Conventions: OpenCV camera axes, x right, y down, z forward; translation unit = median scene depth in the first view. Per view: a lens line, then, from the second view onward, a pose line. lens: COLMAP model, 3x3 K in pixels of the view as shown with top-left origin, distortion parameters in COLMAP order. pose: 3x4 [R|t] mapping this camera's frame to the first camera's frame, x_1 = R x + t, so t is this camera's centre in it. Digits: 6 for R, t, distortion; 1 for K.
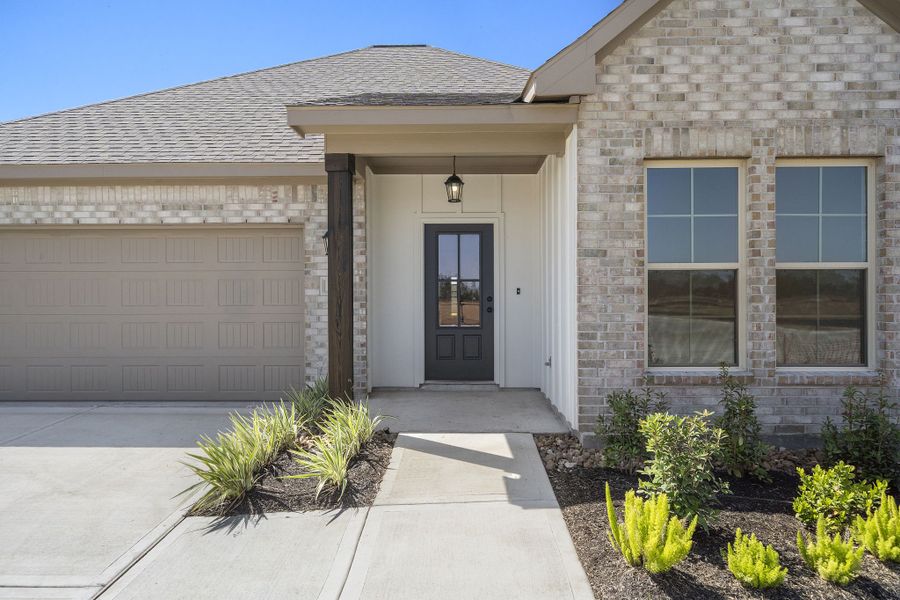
lens RADIAL K [[572.9, 0, 414.9], [0, 572.9, 292.1], [0, 0, 1]] dist [0.005387, 0.000406]
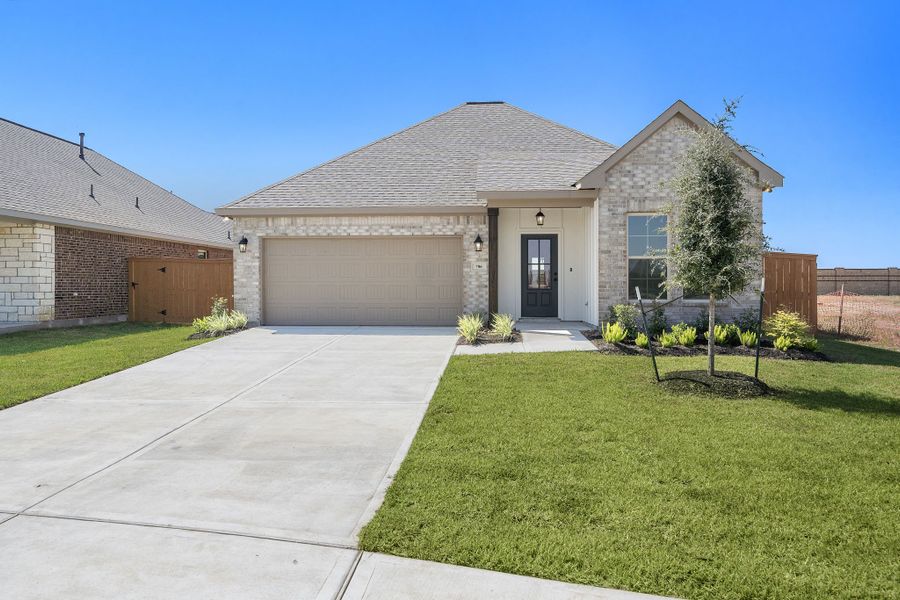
lens RADIAL K [[581.7, 0, 430.0], [0, 581.7, 280.2], [0, 0, 1]] dist [0.000837, 0.000431]
pose [[0.999109, 0.001402, -0.042171, -0.316600], [-0.001324, 0.999997, 0.001876, 0.046907], [0.042173, -0.001819, 0.999109, -1.457757]]
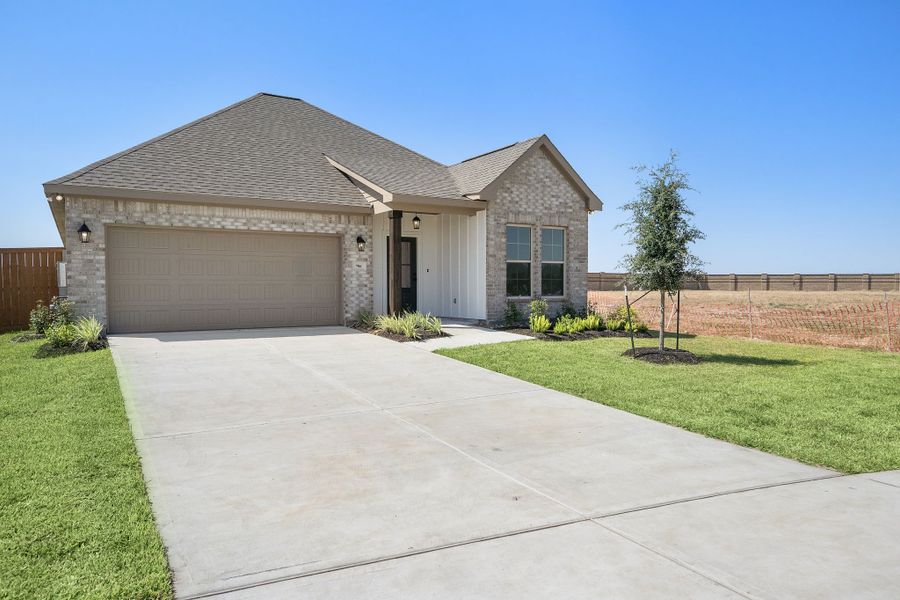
lens RADIAL K [[581.7, 0, 430.0], [0, 581.7, 280.2], [0, 0, 1]] dist [0.000837, 0.000431]
pose [[0.856535, 0.006996, 0.516042, -1.393131], [-0.007648, 0.999970, -0.000863, 0.054623], [-0.516033, -0.003207, 0.856563, -1.256155]]
